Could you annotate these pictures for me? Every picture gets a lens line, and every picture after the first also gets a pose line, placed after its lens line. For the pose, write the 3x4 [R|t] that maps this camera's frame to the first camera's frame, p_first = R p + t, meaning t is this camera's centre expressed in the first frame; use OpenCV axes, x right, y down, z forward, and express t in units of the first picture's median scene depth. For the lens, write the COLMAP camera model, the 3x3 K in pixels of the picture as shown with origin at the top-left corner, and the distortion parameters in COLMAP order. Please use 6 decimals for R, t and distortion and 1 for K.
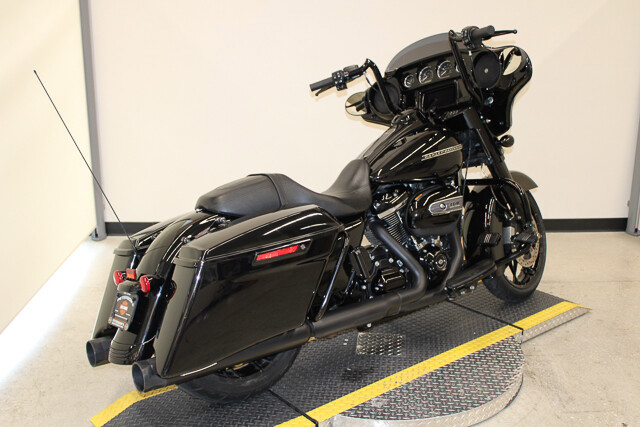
lens RADIAL K [[787.5, 0, 320.0], [0, 787.5, 213.5], [0, 0, 1]] dist [-0.009870, -0.006708]
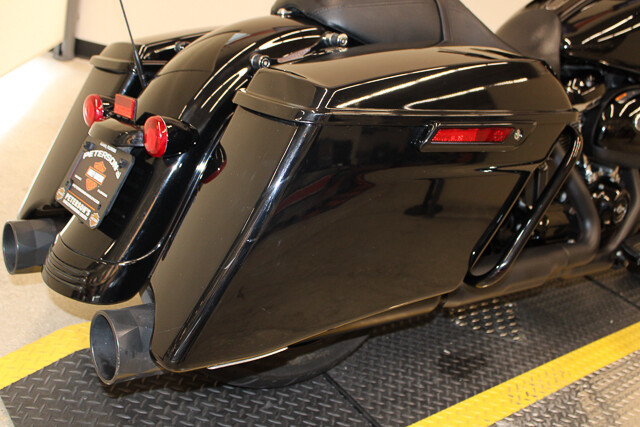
lens RADIAL K [[714.1, 0, 320.0], [0, 714.1, 213.5], [0, 0, 1]] dist [-0.021057, -0.003034]
pose [[0.970921, 0.216082, 0.103055, -0.156577], [-0.228347, 0.965184, 0.127581, 0.056802], [-0.071899, -0.147404, 0.986460, 0.563985]]
